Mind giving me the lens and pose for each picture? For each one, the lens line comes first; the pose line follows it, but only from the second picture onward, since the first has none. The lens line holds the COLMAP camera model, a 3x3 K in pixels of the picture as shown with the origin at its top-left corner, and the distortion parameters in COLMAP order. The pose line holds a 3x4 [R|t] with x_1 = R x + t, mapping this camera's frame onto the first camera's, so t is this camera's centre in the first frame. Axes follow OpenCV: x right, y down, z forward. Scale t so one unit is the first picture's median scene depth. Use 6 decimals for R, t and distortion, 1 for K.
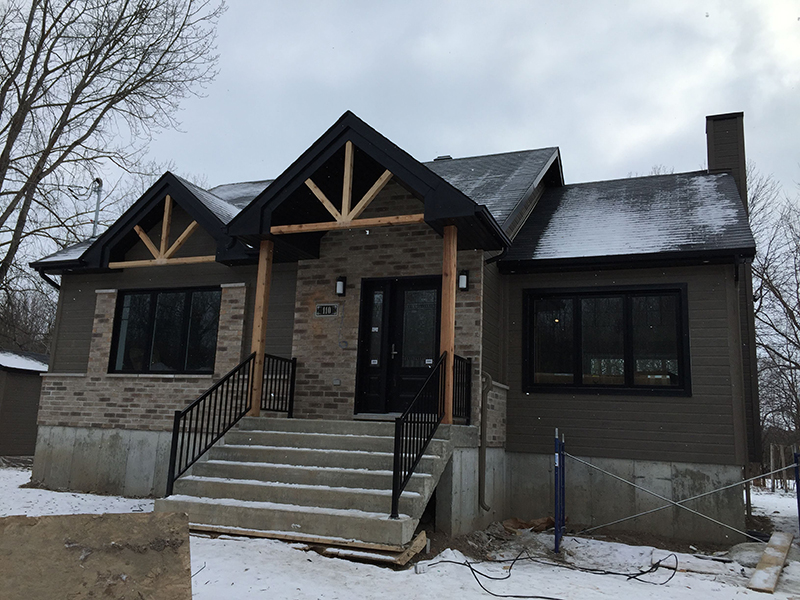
lens RADIAL K [[673.9, 0, 400.0], [0, 673.9, 300.0], [0, 0, 1]] dist [0.069102, -0.092987]
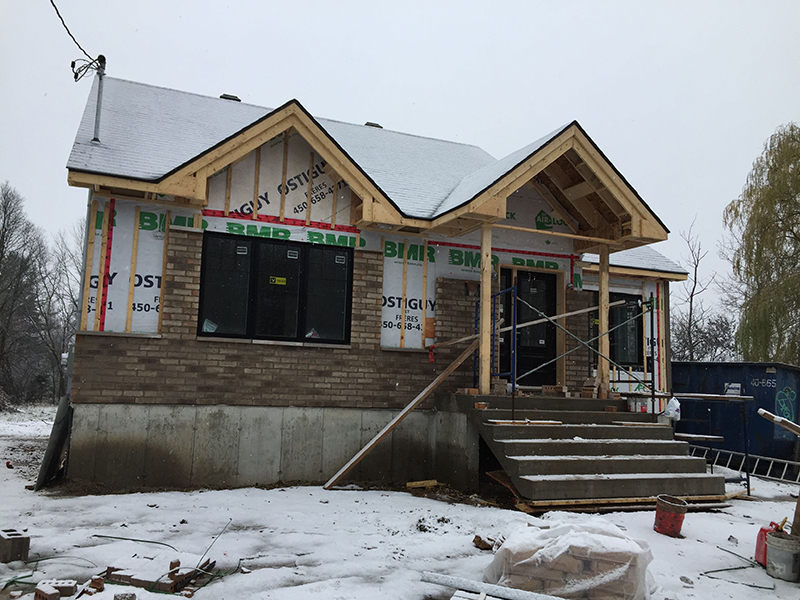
lens RADIAL K [[694.8, 0, 400.0], [0, 694.8, 300.0], [0, 0, 1]] dist [0.045751, -0.002188]
pose [[0.713611, 0.064854, 0.697534, -0.852365], [-0.134864, 0.989798, 0.045945, -0.002642], [-0.687438, -0.126859, 0.715077, 0.273656]]
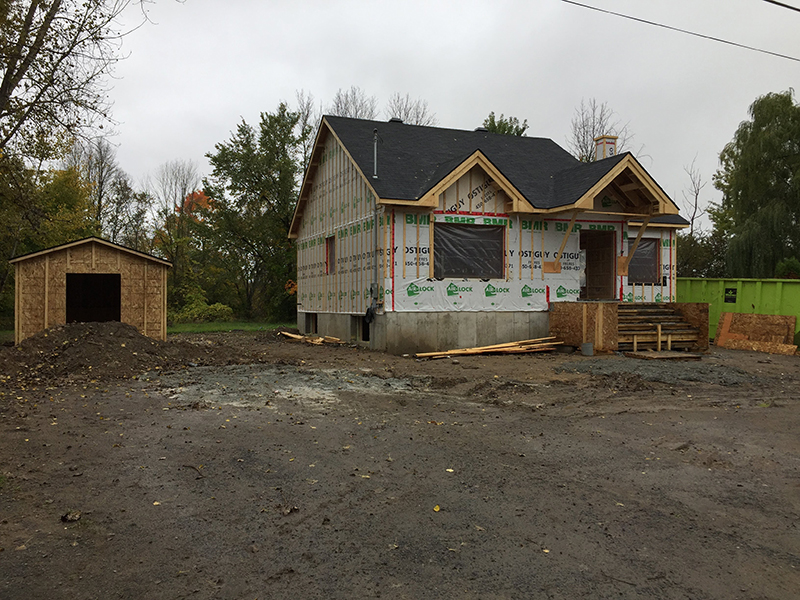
lens RADIAL K [[673.9, 0, 400.0], [0, 673.9, 300.0], [0, 0, 1]] dist [0.069102, -0.092987]
pose [[0.722490, -0.044341, 0.689958, -1.597559], [-0.103330, 0.979808, 0.171171, -0.098638], [-0.683616, -0.194963, 0.703320, -0.036487]]
